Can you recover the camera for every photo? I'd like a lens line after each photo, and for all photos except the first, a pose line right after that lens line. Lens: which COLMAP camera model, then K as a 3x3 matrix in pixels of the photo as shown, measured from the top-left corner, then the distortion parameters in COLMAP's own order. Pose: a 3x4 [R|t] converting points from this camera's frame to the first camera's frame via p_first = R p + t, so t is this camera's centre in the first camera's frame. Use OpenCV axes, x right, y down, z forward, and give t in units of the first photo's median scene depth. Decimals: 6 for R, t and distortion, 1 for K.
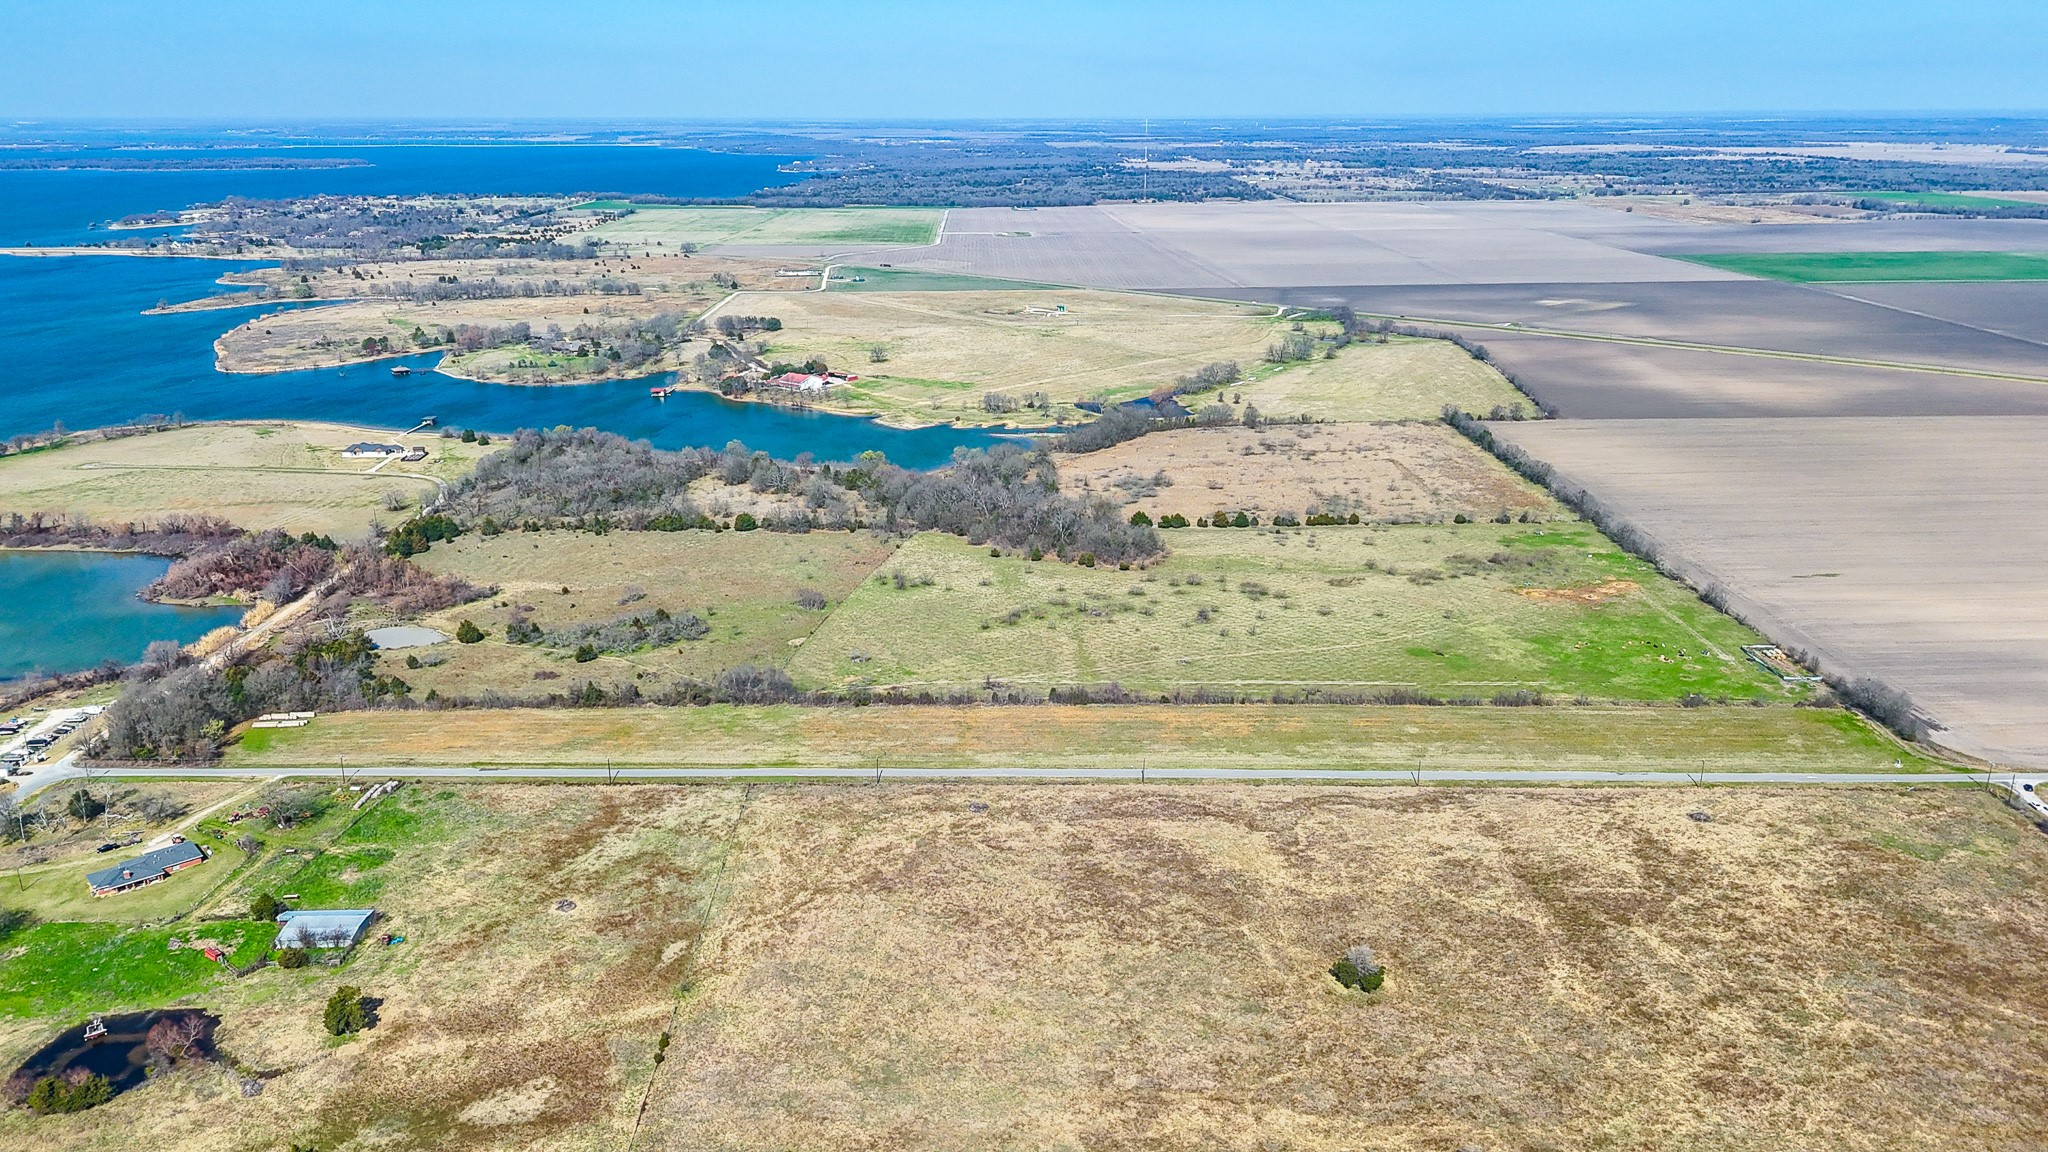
lens RADIAL K [[1500.4, 0, 1015.4], [0, 1500.4, 574.5], [0, 0, 1]] dist [0.072322, -0.061720]
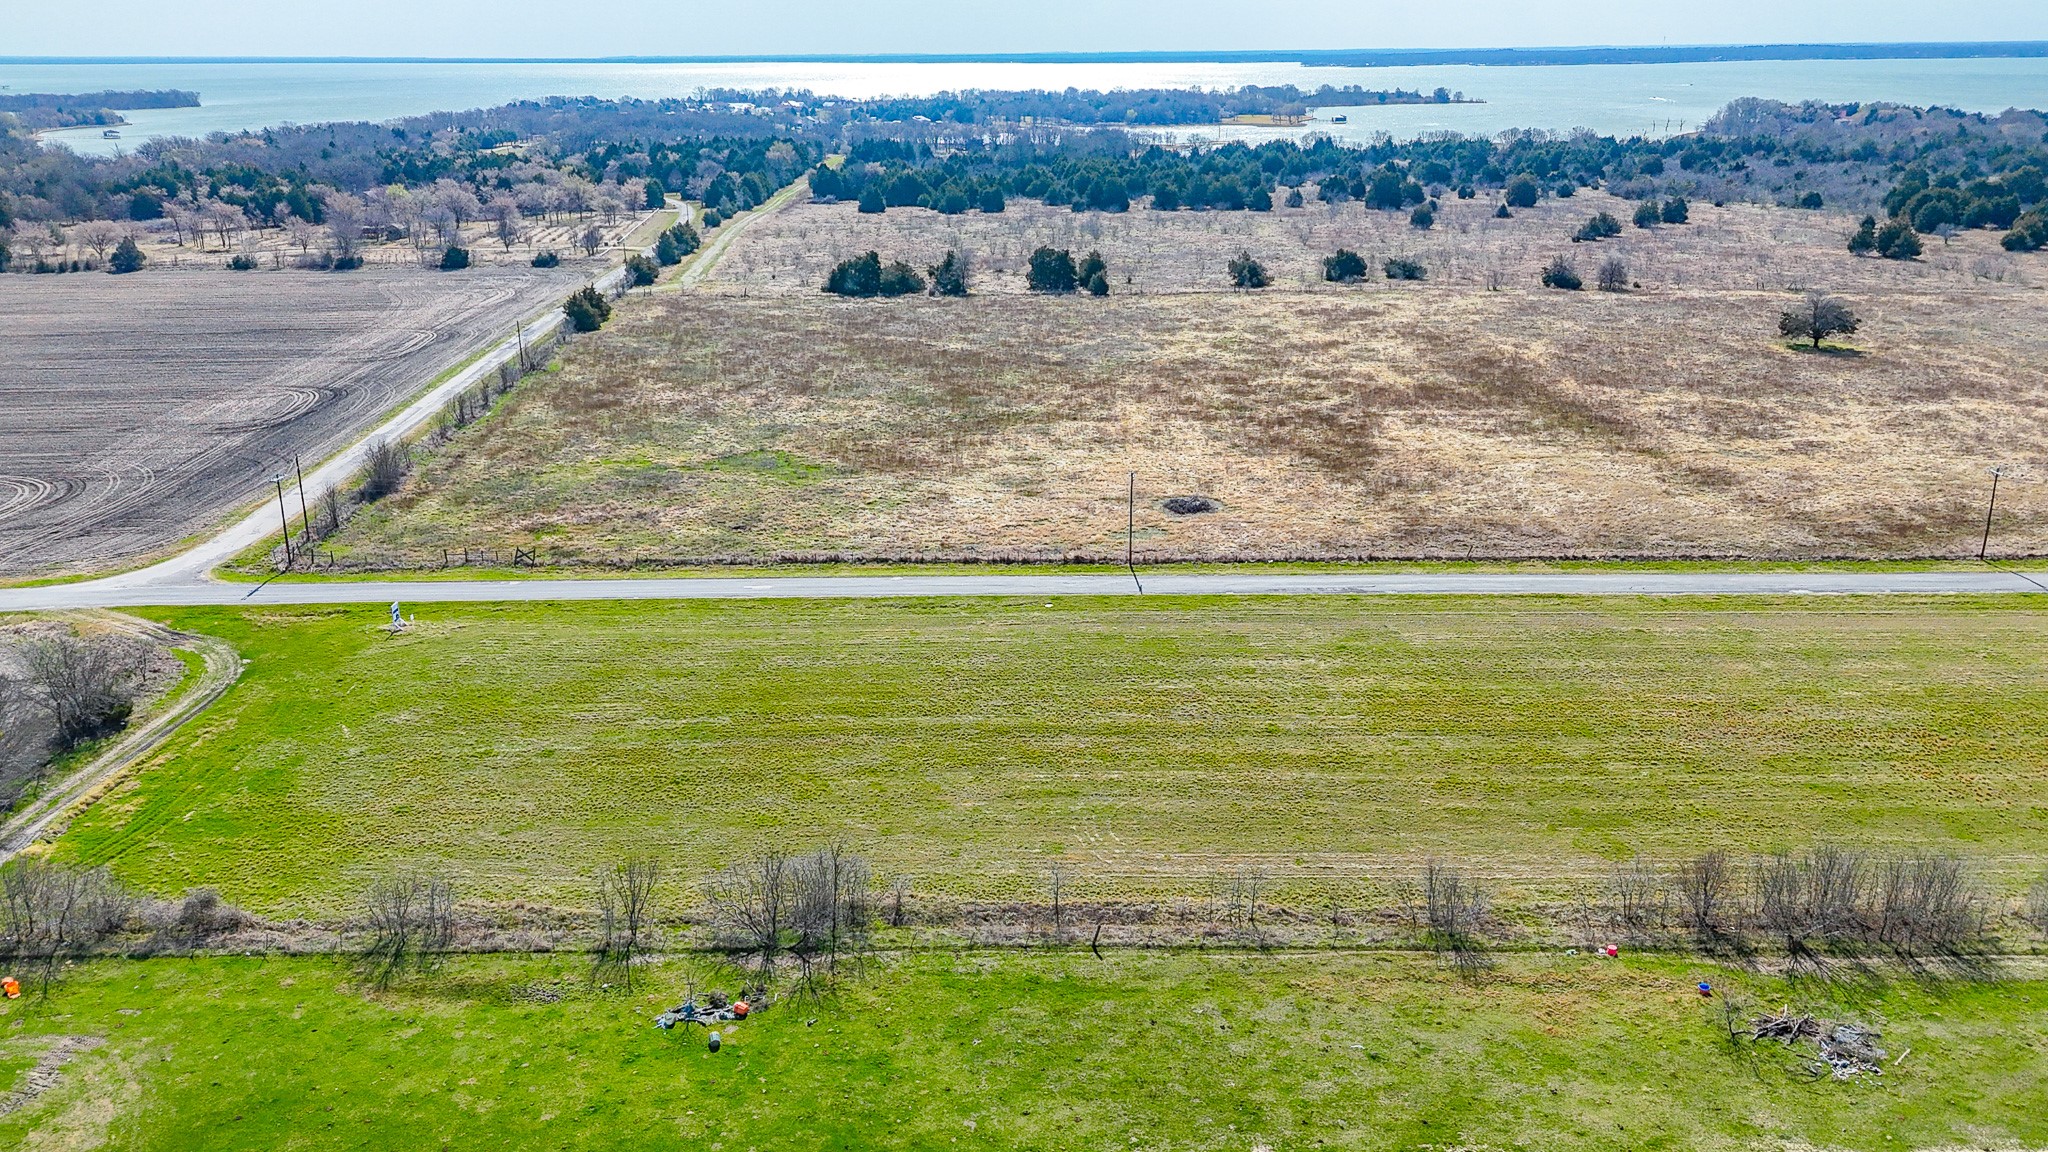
lens RADIAL K [[1500.4, 0, 1022.8], [0, 1500.4, 586.9], [0, 0, 1]] dist [0.072322, -0.061720]
pose [[-0.999441, 0.020759, -0.026202, 0.437913], [0.000929, 0.800769, 0.598972, -0.046801], [0.033416, 0.598613, -0.800341, 1.148391]]
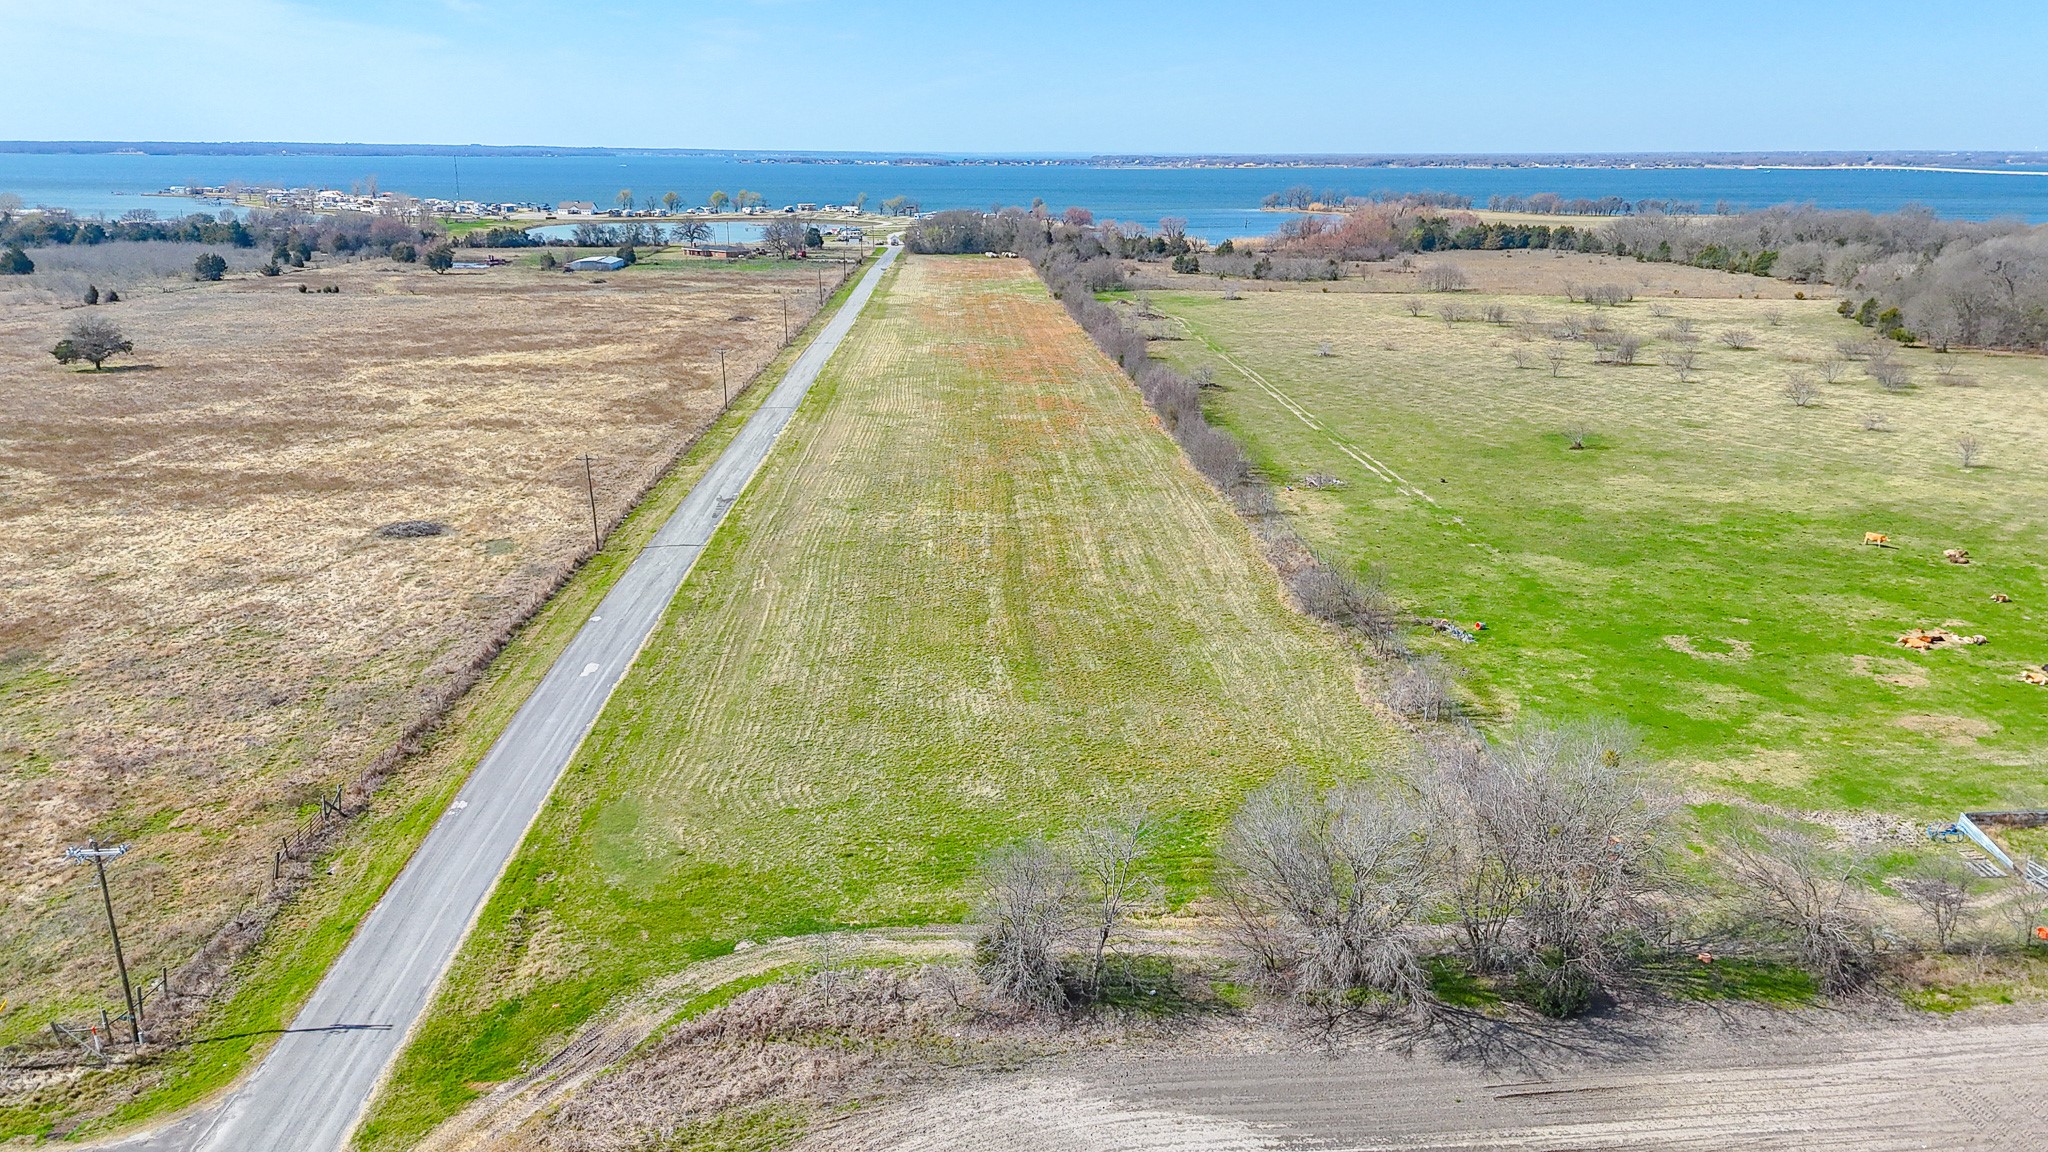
lens RADIAL K [[1500.4, 0, 1021.9], [0, 1500.4, 571.2], [0, 0, 1]] dist [0.072322, -0.061720]
pose [[0.066948, 0.273978, -0.959403, 0.690873], [-0.300706, 0.922392, 0.242425, 0.037509], [0.951364, 0.272269, 0.144139, 0.944552]]
